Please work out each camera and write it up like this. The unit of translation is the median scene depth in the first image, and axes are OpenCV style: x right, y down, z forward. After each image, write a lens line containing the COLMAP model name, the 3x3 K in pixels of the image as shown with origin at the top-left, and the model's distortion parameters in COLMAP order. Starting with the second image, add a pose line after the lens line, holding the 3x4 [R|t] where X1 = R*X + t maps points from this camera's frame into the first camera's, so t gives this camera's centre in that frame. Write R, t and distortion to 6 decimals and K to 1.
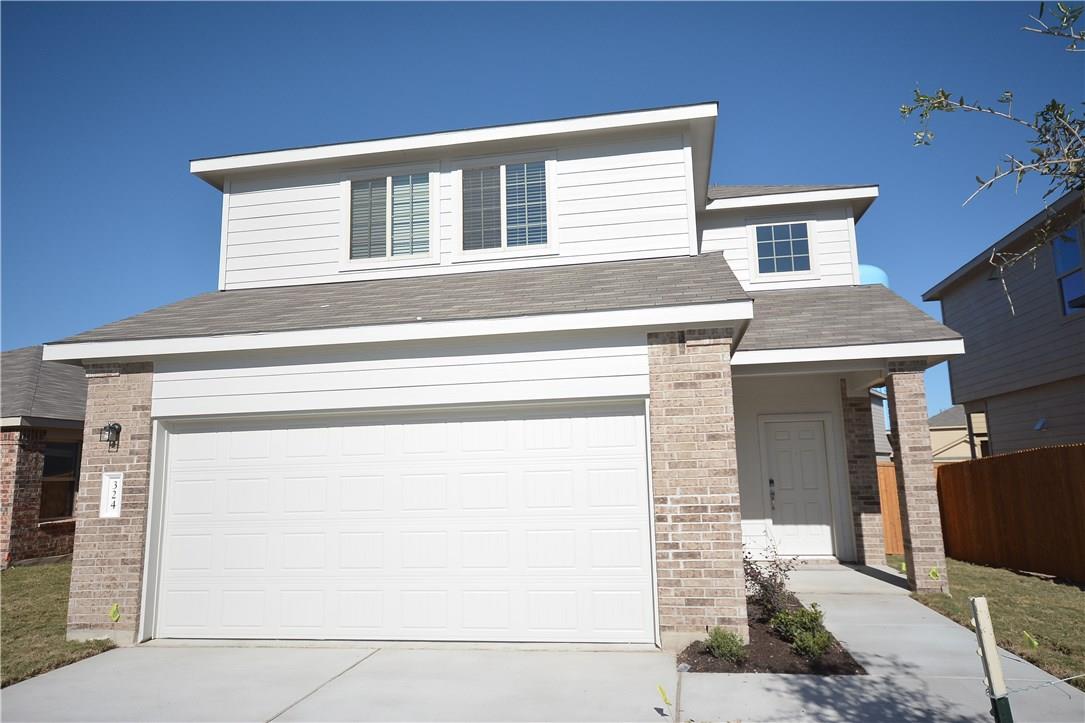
lens RADIAL K [[725.6, 0, 543.1], [0, 725.6, 357.5], [0, 0, 1]] dist [0.021341, 0.006096]
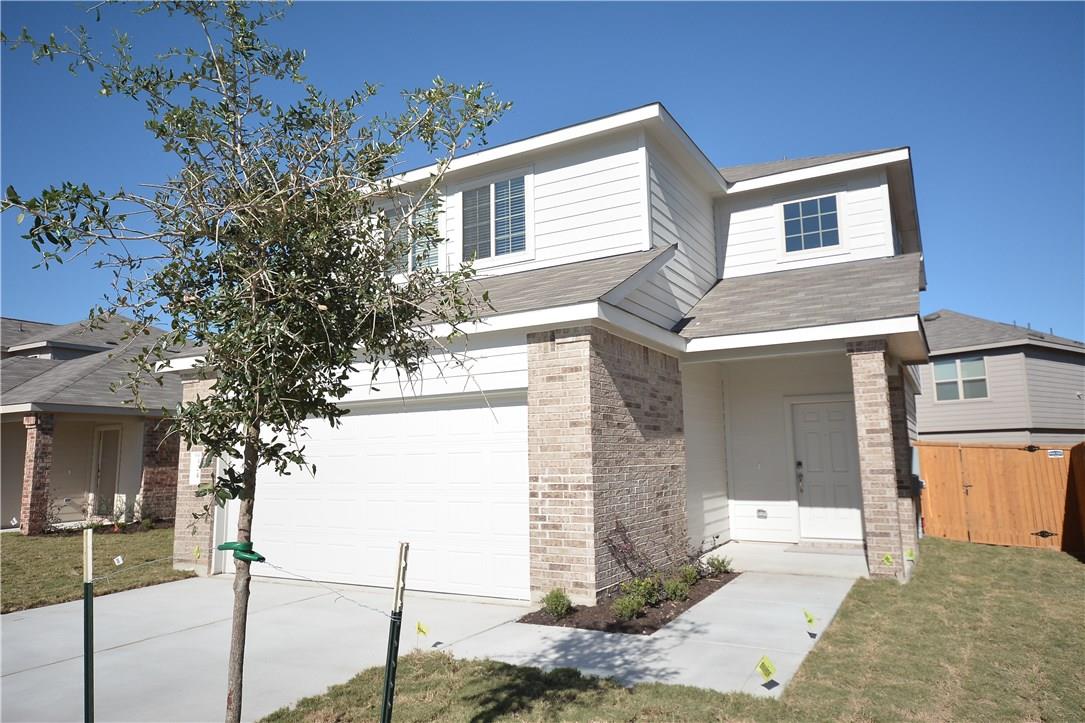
lens RADIAL K [[725.6, 0, 546.7], [0, 725.6, 359.8], [0, 0, 1]] dist [0.021341, 0.006096]
pose [[0.938811, -0.038788, -0.342242, 0.446228], [0.050053, 0.998455, 0.024142, -0.014806], [0.340776, -0.039795, 0.939302, -0.053369]]
